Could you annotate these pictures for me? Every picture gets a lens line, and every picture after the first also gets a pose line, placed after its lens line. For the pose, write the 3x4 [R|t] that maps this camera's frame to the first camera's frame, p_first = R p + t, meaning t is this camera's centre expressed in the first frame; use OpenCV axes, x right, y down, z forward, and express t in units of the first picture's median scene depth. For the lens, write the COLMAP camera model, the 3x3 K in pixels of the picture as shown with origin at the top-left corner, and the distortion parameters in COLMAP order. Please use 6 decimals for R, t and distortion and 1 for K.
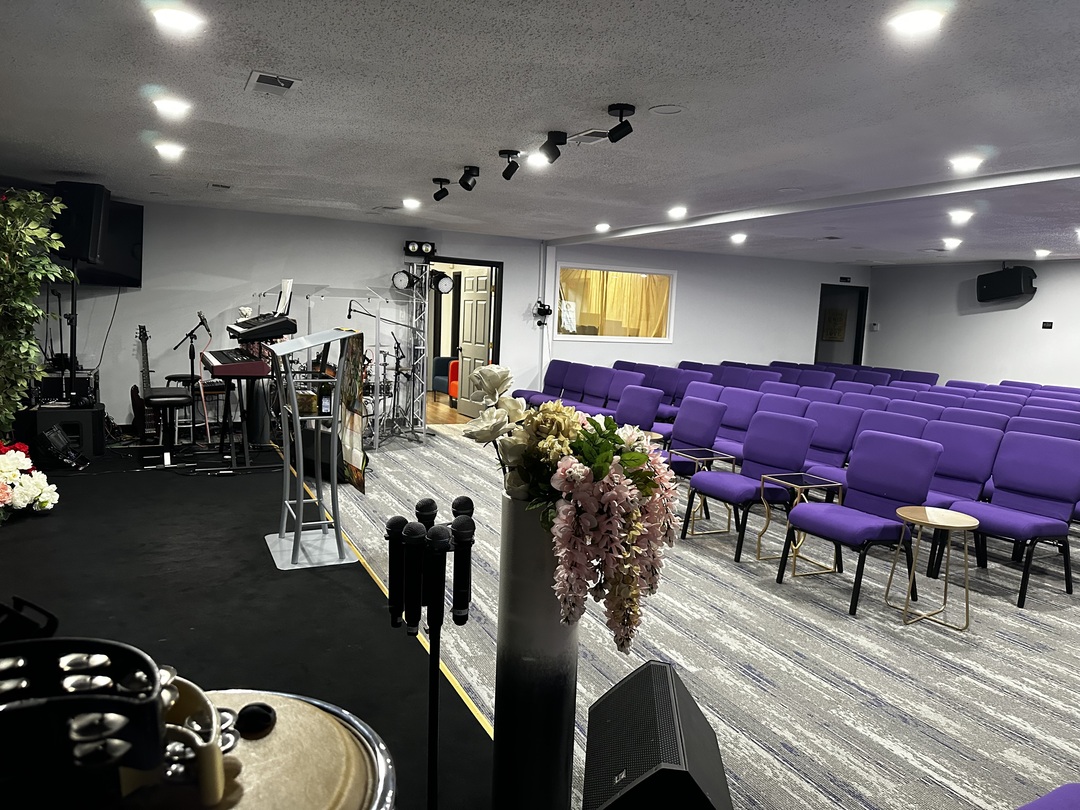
lens RADIAL K [[769.1, 0, 536.1], [0, 769.1, 400.7], [0, 0, 1]] dist [0.040989, -0.050473]
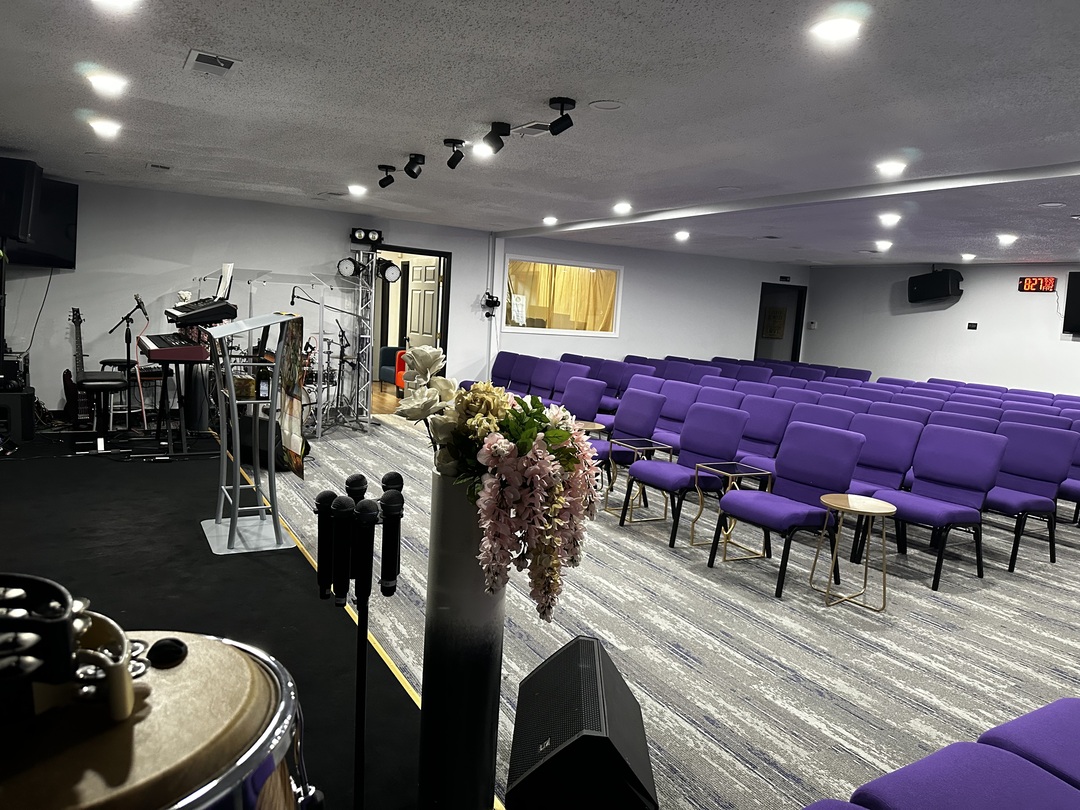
lens RADIAL K [[769.1, 0, 538.2], [0, 769.1, 398.3], [0, 0, 1]] dist [0.040989, -0.050473]
pose [[0.997673, 0.012921, 0.066951, 0.011647], [-0.013235, 0.999903, 0.004250, 0.007779], [-0.066889, -0.005126, 0.997747, -0.016192]]
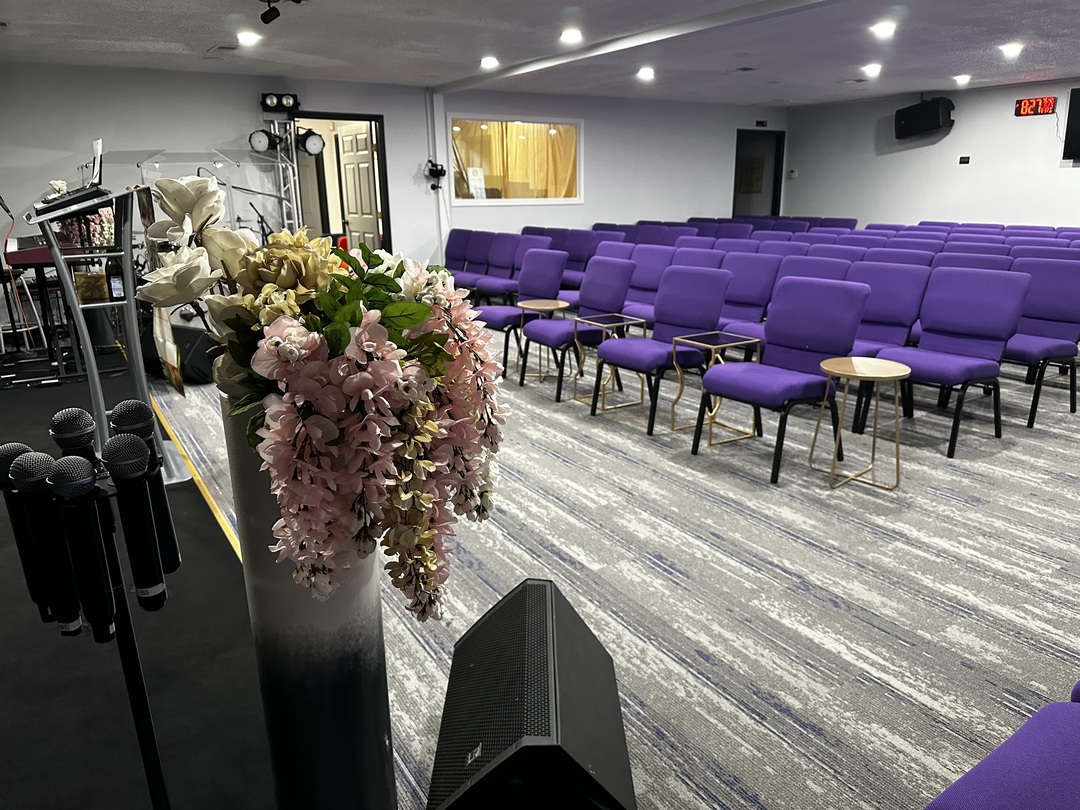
lens RADIAL K [[769.1, 0, 552.9], [0, 769.1, 404.5], [0, 0, 1]] dist [0.040989, -0.050473]
pose [[0.991110, -0.084293, 0.102932, 0.065053], [0.066599, 0.984104, 0.164635, 0.020900], [-0.115173, -0.156316, 0.980969, 0.156665]]
